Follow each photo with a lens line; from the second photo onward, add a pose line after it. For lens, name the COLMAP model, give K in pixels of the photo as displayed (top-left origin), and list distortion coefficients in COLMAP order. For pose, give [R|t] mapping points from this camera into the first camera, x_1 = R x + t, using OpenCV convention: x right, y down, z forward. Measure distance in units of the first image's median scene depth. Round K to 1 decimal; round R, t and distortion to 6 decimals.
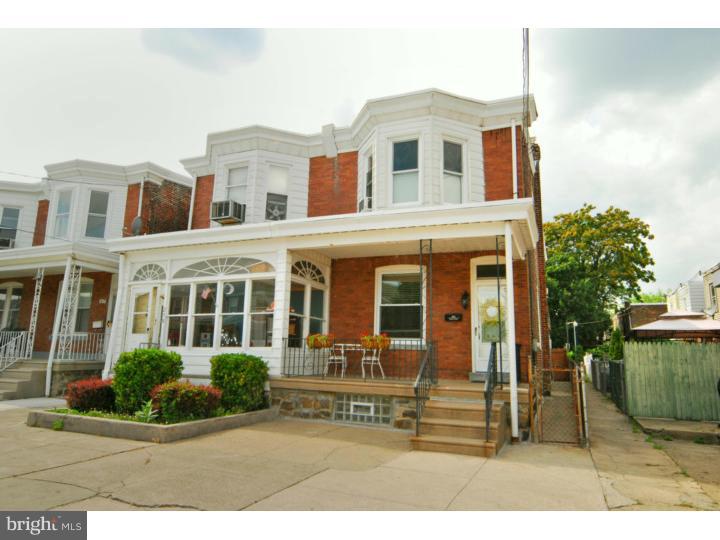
lens RADIAL K [[390.5, 0, 397.2], [0, 390.5, 267.7], [0, 0, 1]] dist [-0.003554, 0.000022]
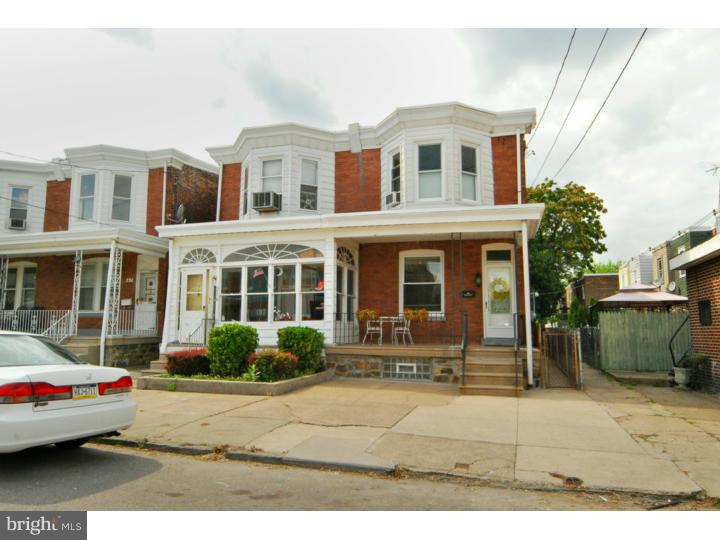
lens RADIAL K [[419.1, 0, 377.3], [0, 419.1, 255.1], [0, 0, 1]] dist [-0.001344, 0.000030]
pose [[0.995053, -0.000753, 0.099339, -0.256505], [-0.004501, 0.998602, 0.052660, -0.058042], [-0.099239, -0.052847, 0.993659, -0.249757]]
